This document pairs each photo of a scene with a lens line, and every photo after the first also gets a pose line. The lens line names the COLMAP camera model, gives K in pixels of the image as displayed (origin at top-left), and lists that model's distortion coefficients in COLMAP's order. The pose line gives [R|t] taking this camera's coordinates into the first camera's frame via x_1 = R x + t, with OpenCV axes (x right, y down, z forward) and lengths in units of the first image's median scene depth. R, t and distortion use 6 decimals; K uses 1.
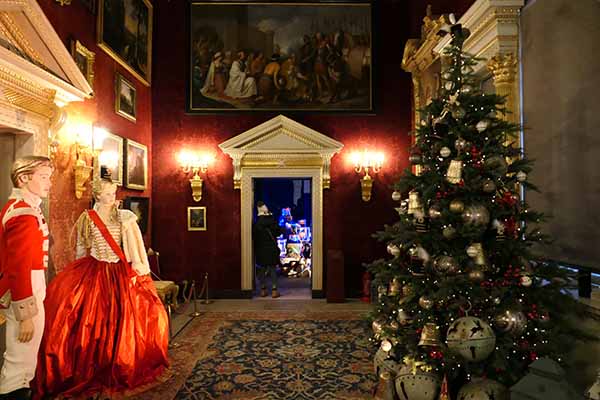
lens RADIAL K [[429.1, 0, 300.3], [0, 429.1, 200.2], [0, 0, 1]] dist [-0.031691, -0.004701]
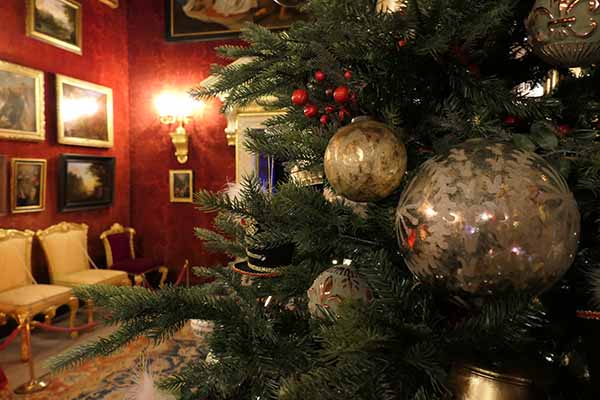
lens RADIAL K [[429.1, 0, 299.5], [0, 429.1, 200.7], [0, 0, 1]] dist [-0.031691, -0.004701]
pose [[0.959920, 0.029845, -0.278681, 0.162786], [-0.007825, 0.996780, 0.079798, 0.007153], [0.280165, -0.074419, 0.957063, 0.345291]]
